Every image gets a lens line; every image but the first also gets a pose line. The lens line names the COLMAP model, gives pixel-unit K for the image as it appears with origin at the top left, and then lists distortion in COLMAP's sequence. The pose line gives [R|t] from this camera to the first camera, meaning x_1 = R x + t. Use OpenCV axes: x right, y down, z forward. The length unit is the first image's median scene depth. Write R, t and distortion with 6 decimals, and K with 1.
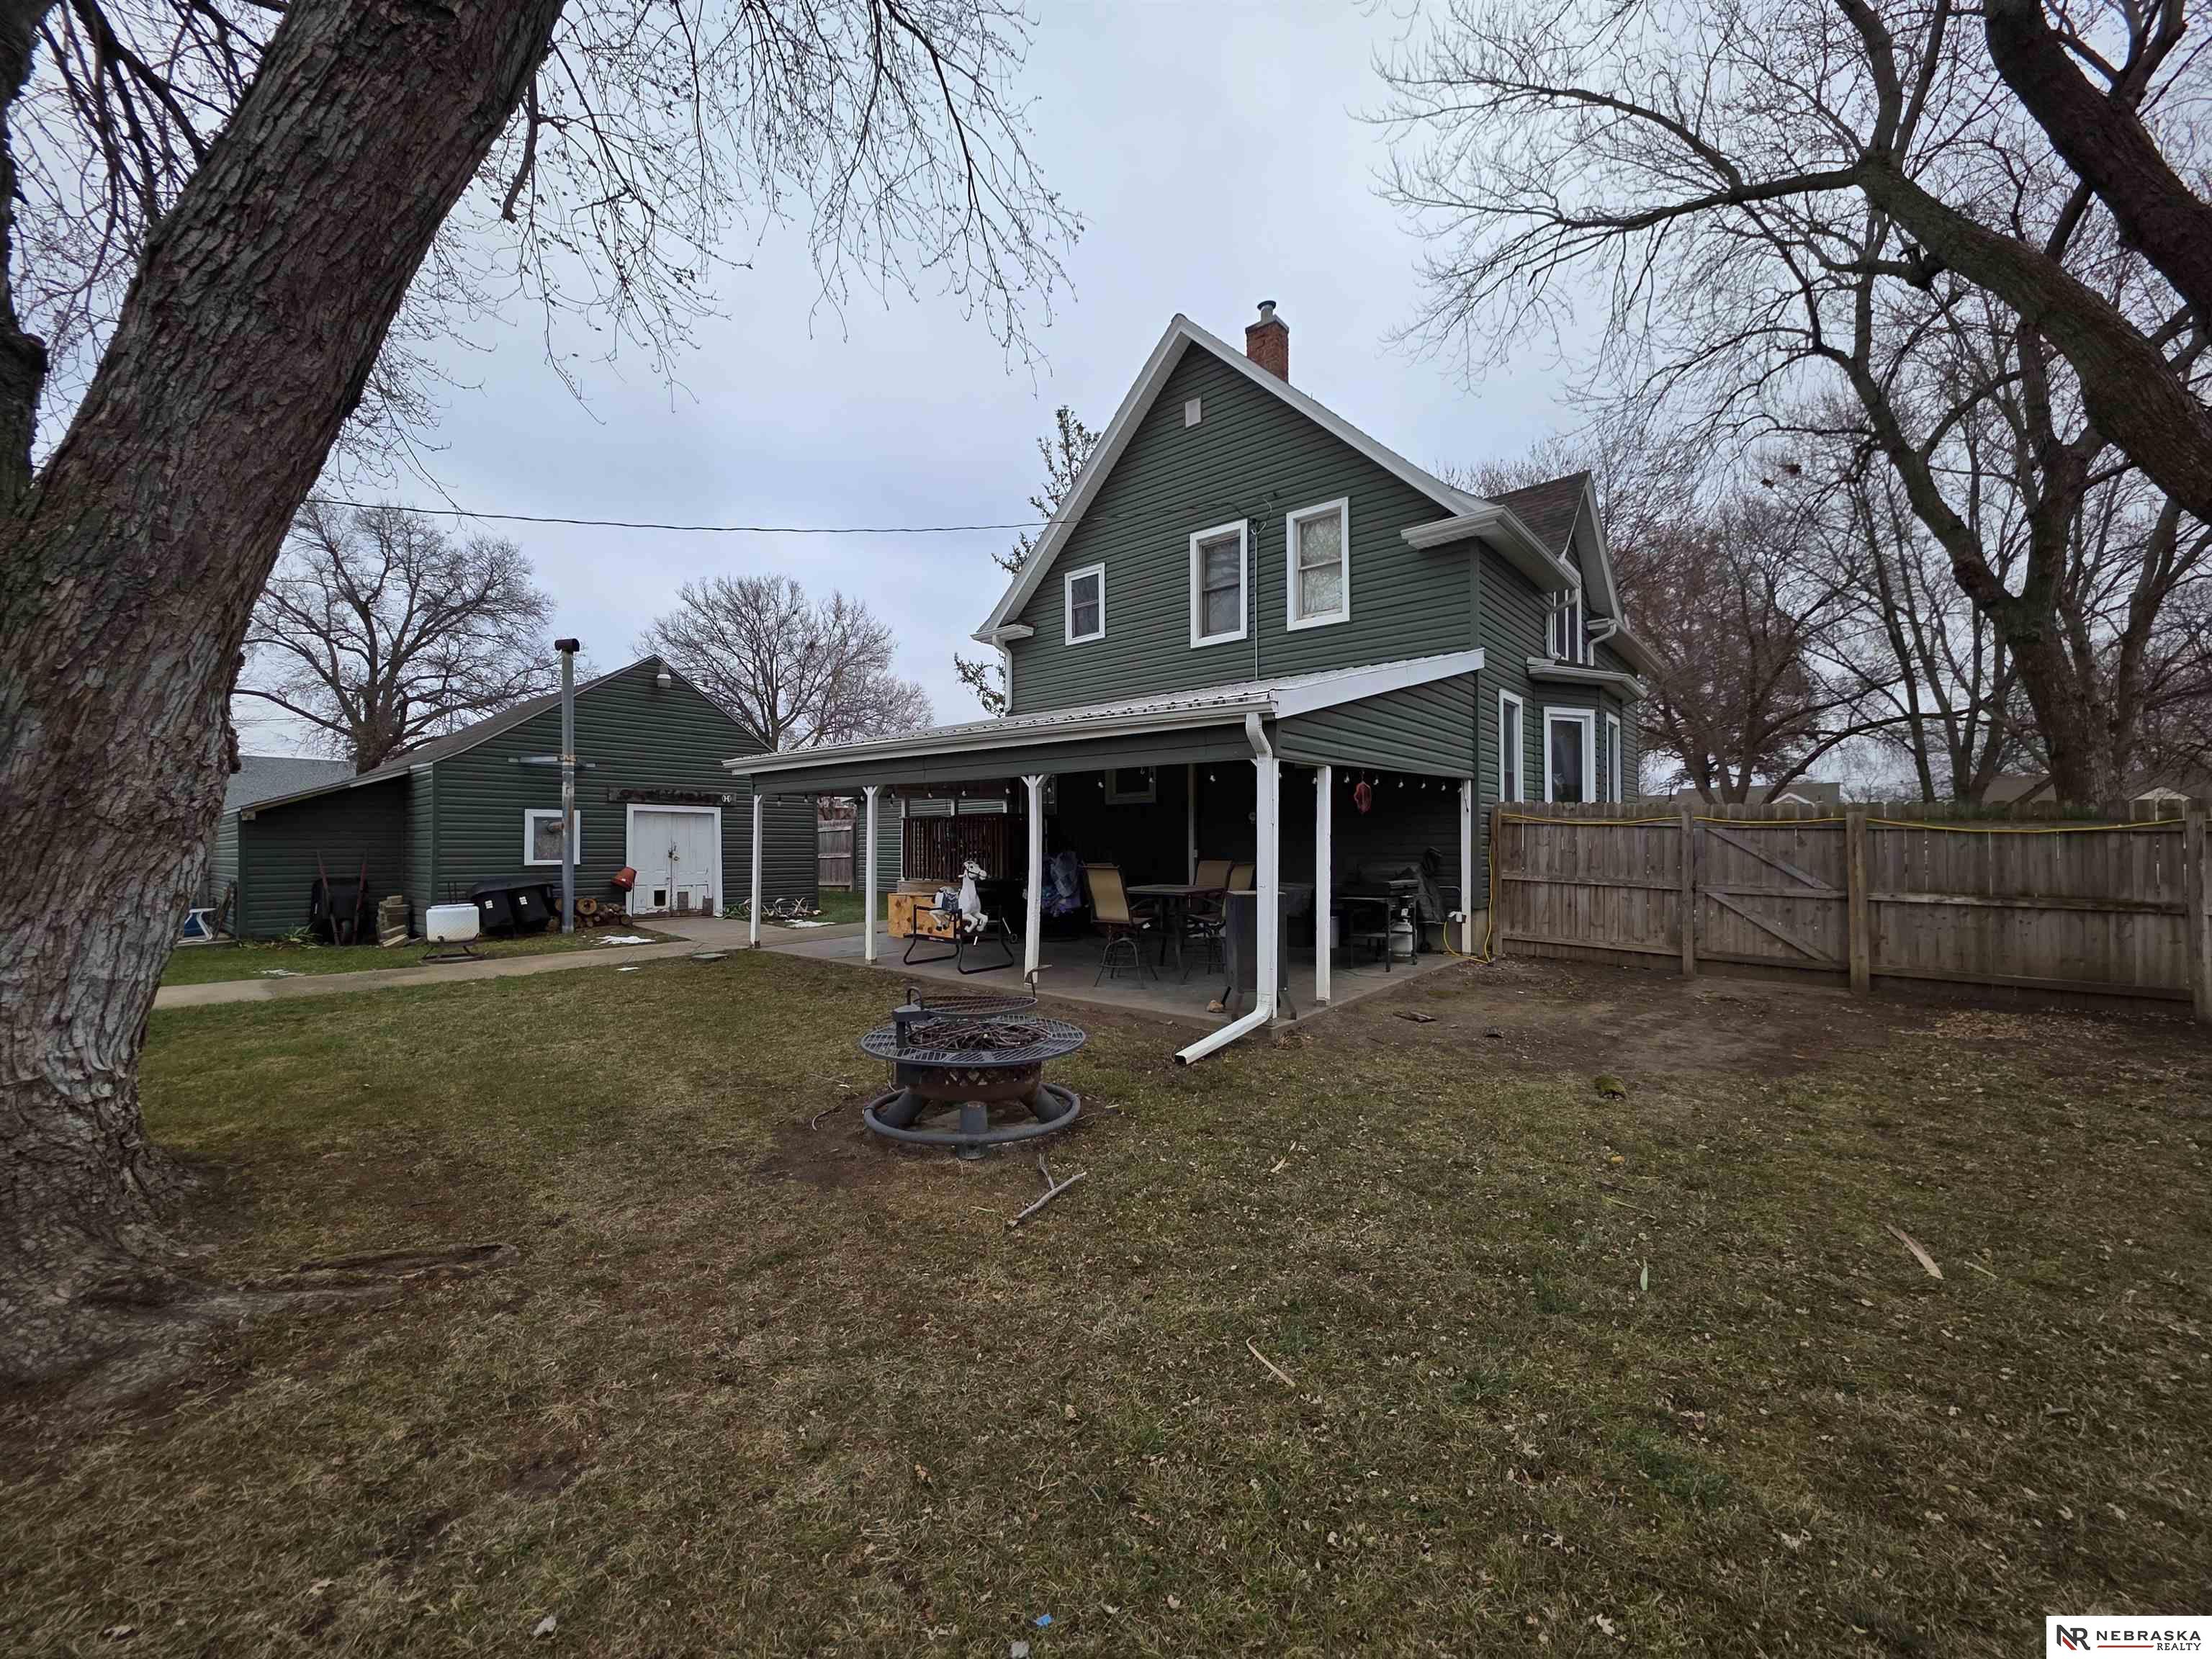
lens RADIAL K [[879.7, 0, 1101.8], [0, 879.7, 840.4], [0, 0, 1]] dist [-0.000053, 0.000173]
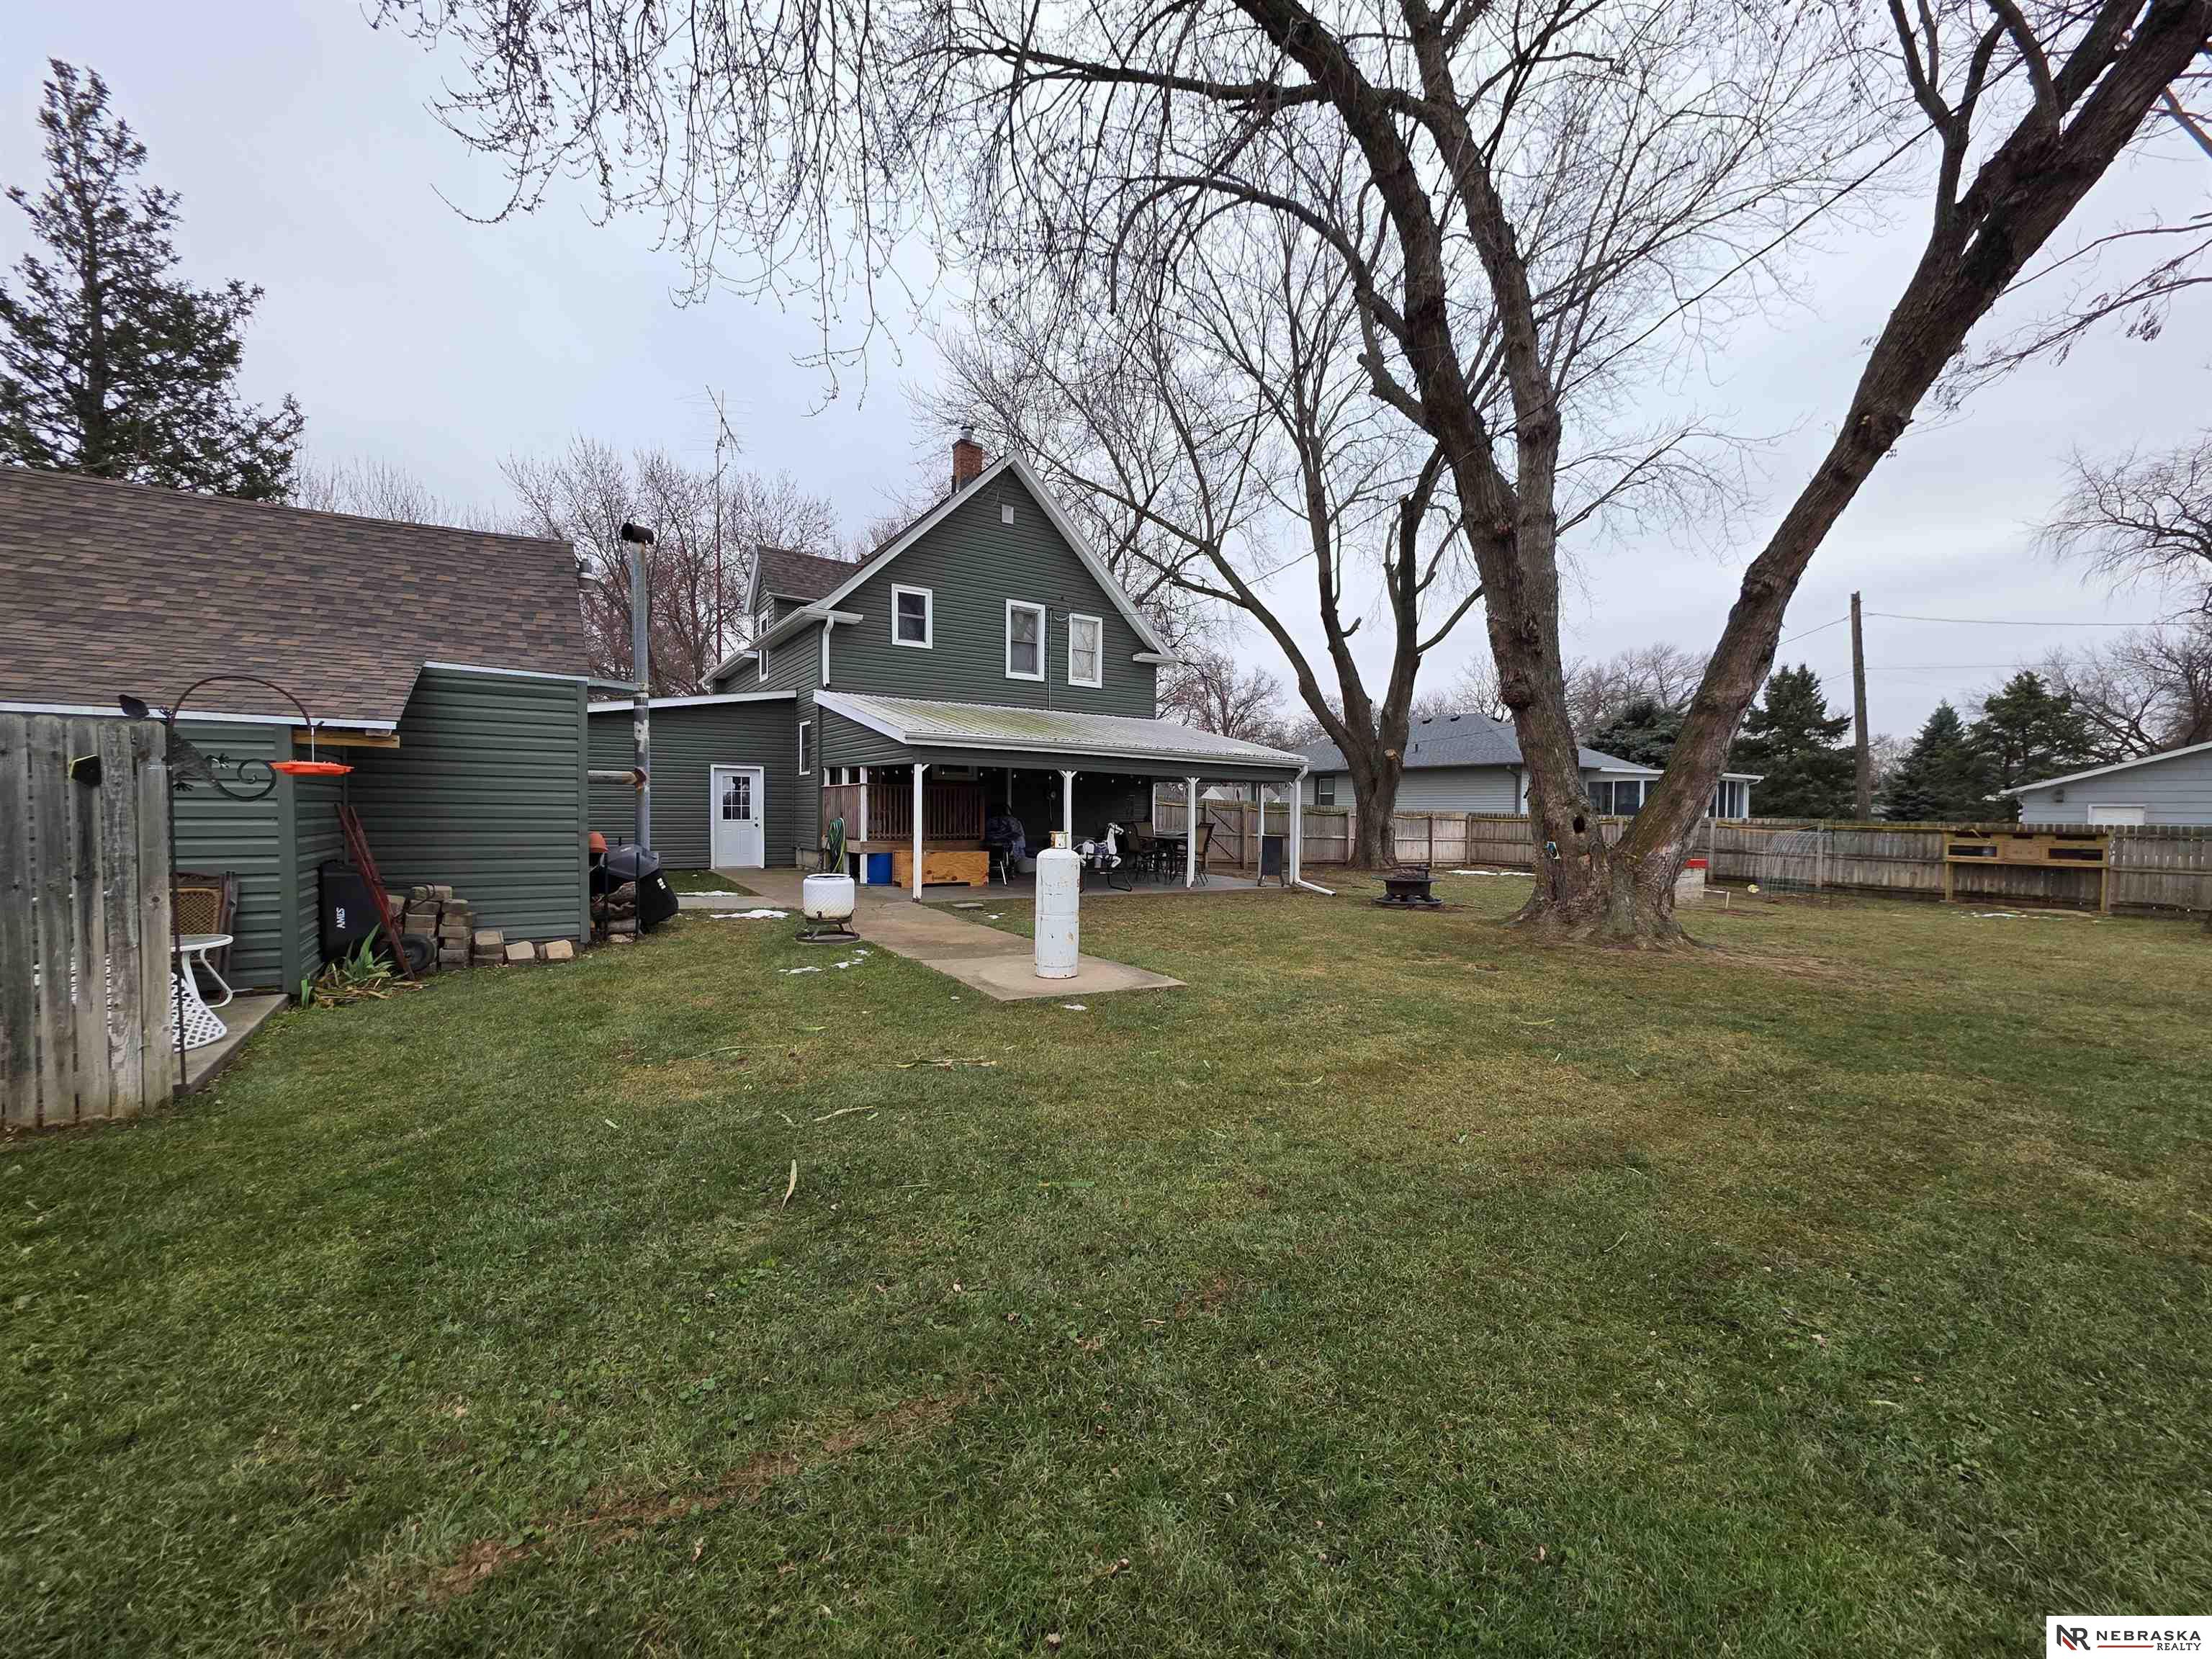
lens RADIAL K [[879.7, 0, 1106.5], [0, 879.7, 835.0], [0, 0, 1]] dist [-0.000053, 0.000173]
pose [[0.283027, -0.020201, 0.958899, -1.329231], [-0.023473, 0.999333, 0.027981, -0.000641], [-0.958825, -0.030428, 0.282364, 0.438329]]
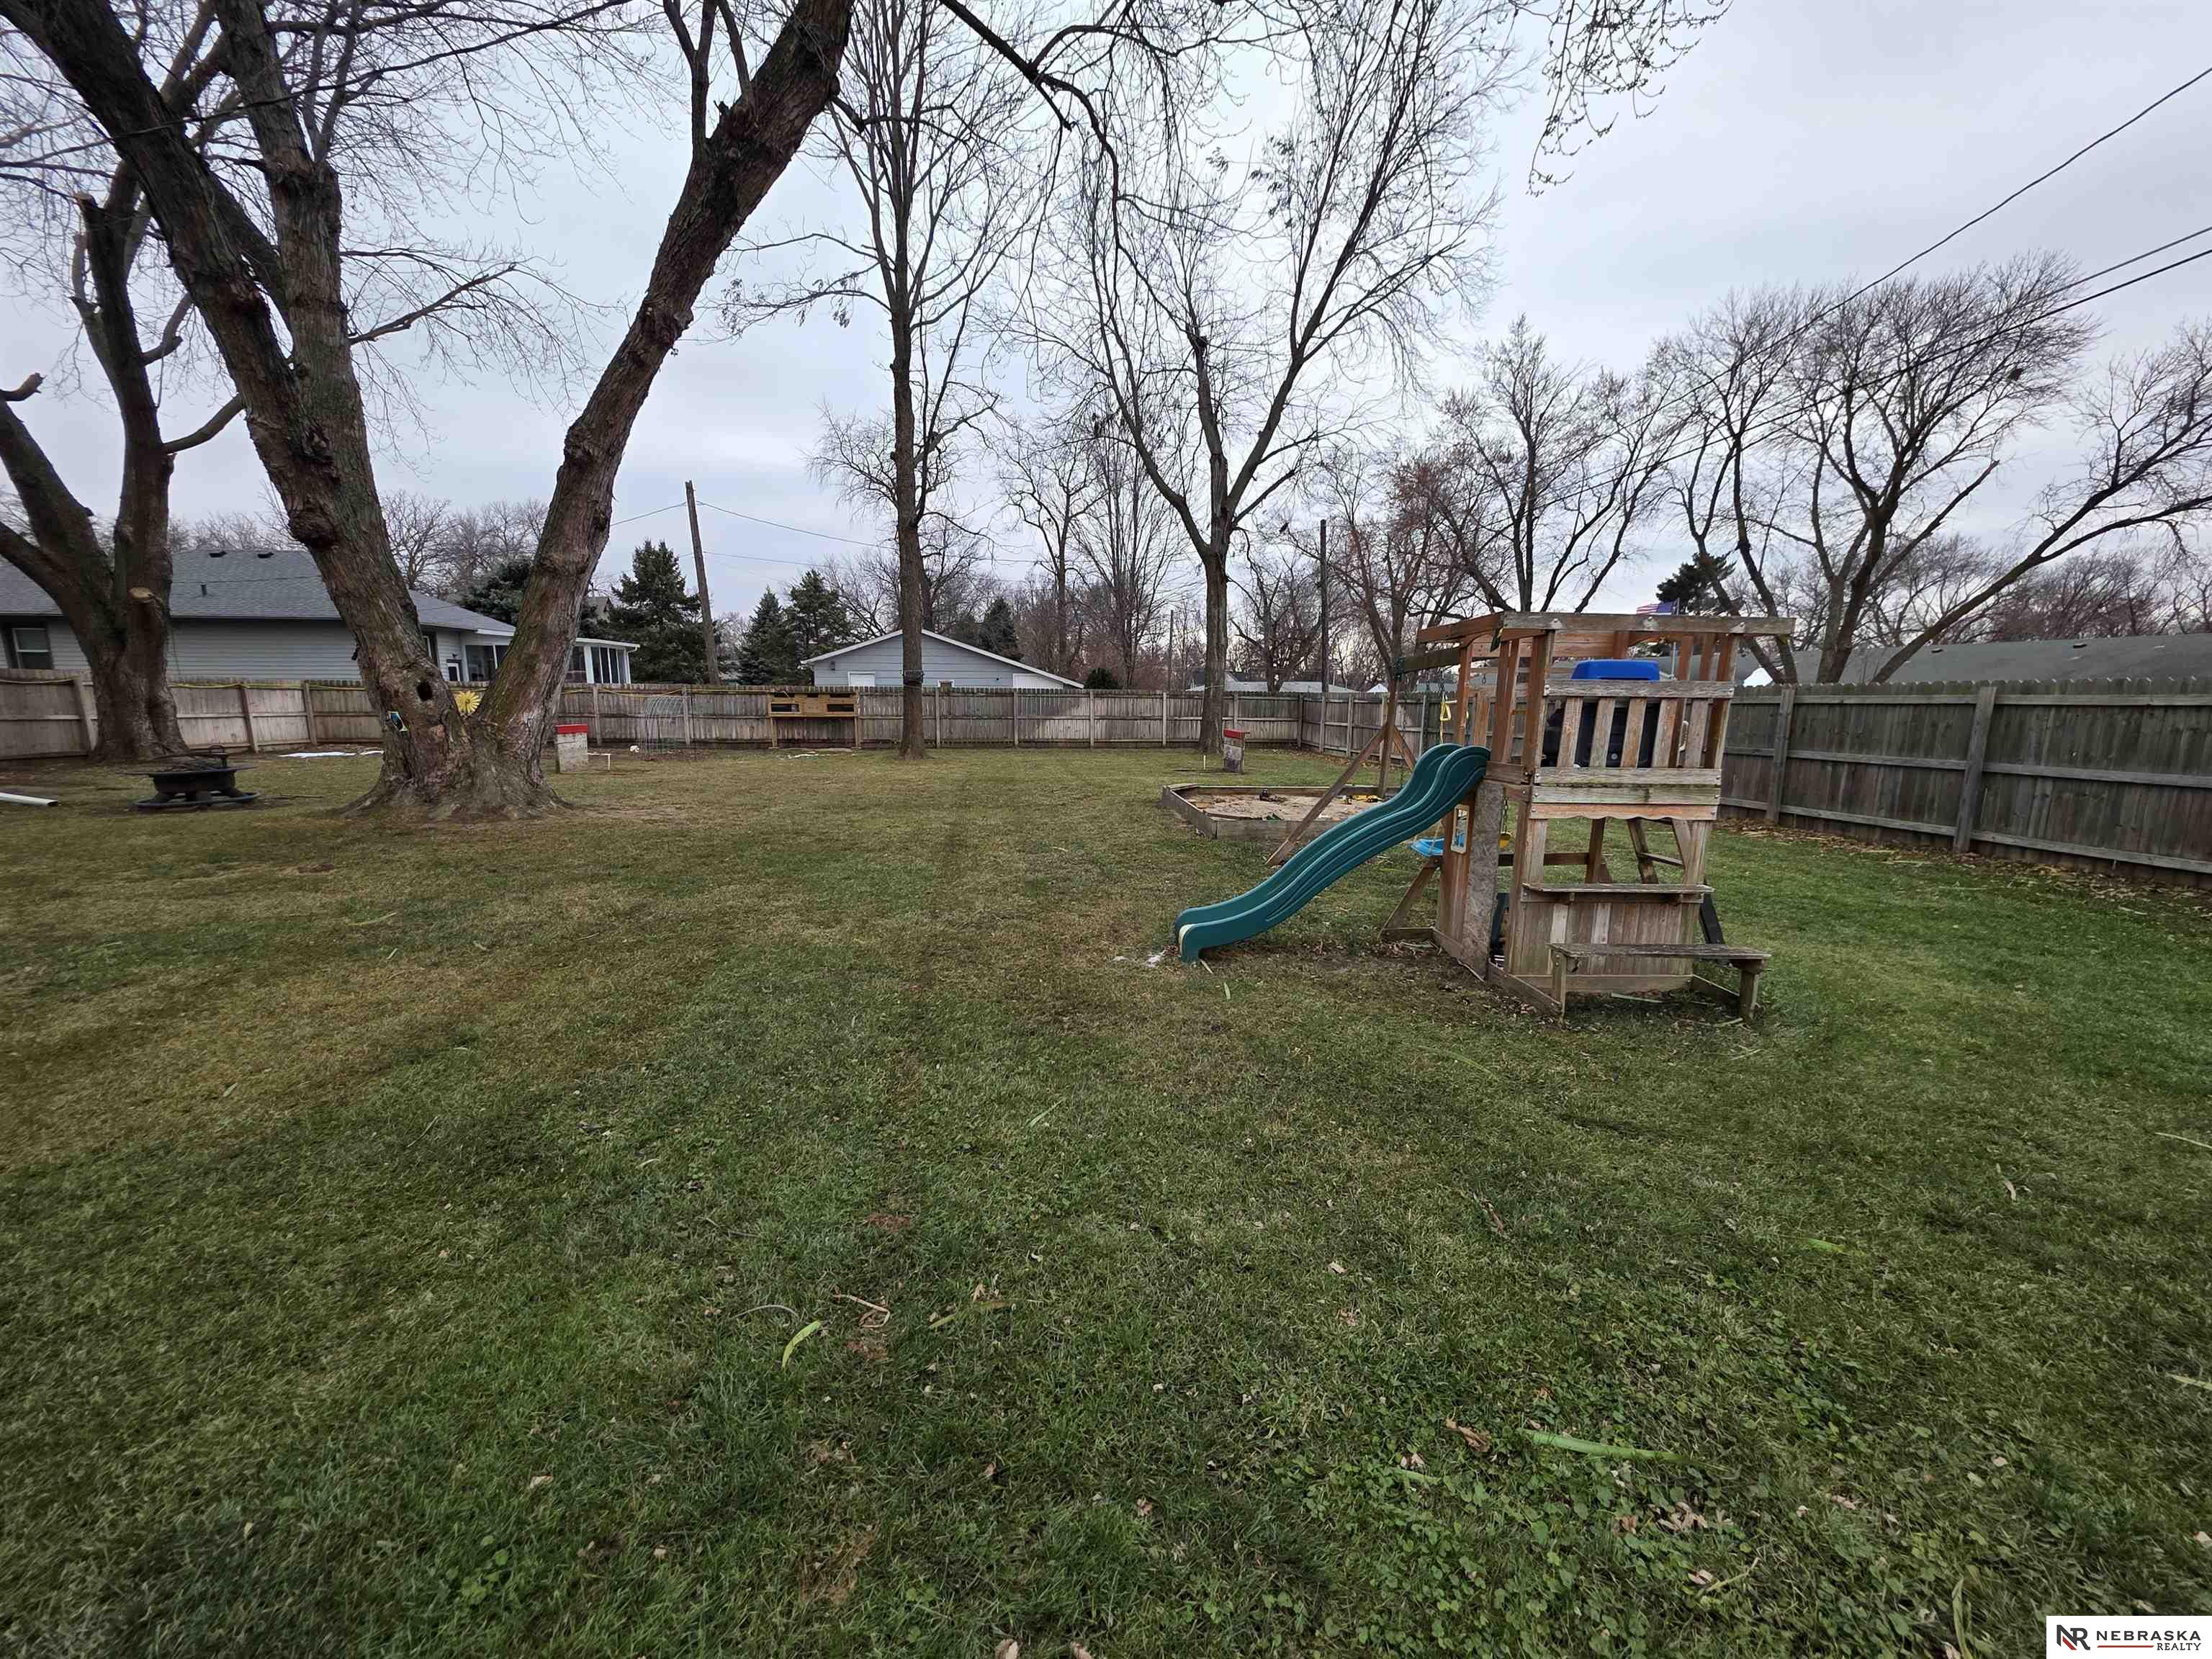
lens RADIAL K [[879.7, 0, 1103.1], [0, 879.7, 834.9], [0, 0, 1]] dist [-0.000053, 0.000173]
pose [[-0.729298, -0.113280, 0.674753, -1.336134], [-0.008309, 0.987592, 0.156820, 0.001031], [-0.684145, 0.108762, -0.721191, 0.400758]]
